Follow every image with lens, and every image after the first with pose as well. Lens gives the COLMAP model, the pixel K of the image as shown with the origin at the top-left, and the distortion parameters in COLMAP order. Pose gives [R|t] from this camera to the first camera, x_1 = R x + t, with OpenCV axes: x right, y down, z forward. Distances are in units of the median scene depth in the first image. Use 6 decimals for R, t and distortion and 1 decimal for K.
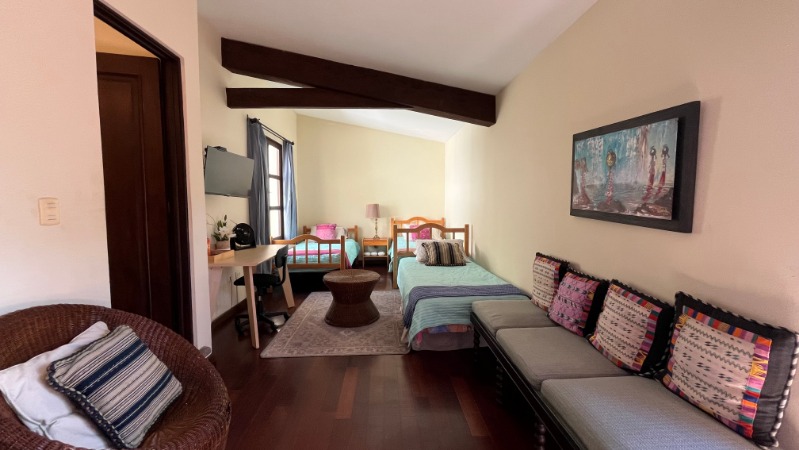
lens RADIAL K [[321.5, 0, 397.1], [0, 321.5, 226.2], [0, 0, 1]] dist [-0.005106, -0.000099]
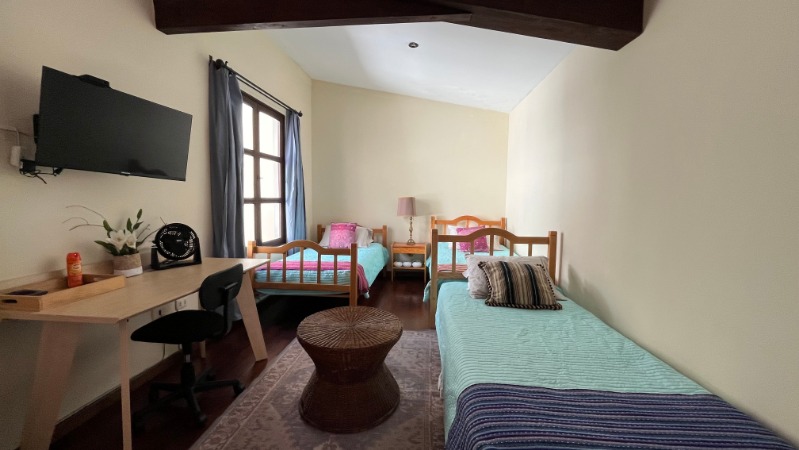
lens RADIAL K [[321.5, 0, 397.4], [0, 321.5, 224.2], [0, 0, 1]] dist [-0.005106, -0.000099]
pose [[0.990534, 0.024482, -0.135065, 0.006860], [-0.023516, 0.999685, 0.008747, -0.019785], [0.135237, -0.005488, 0.990798, 0.402041]]
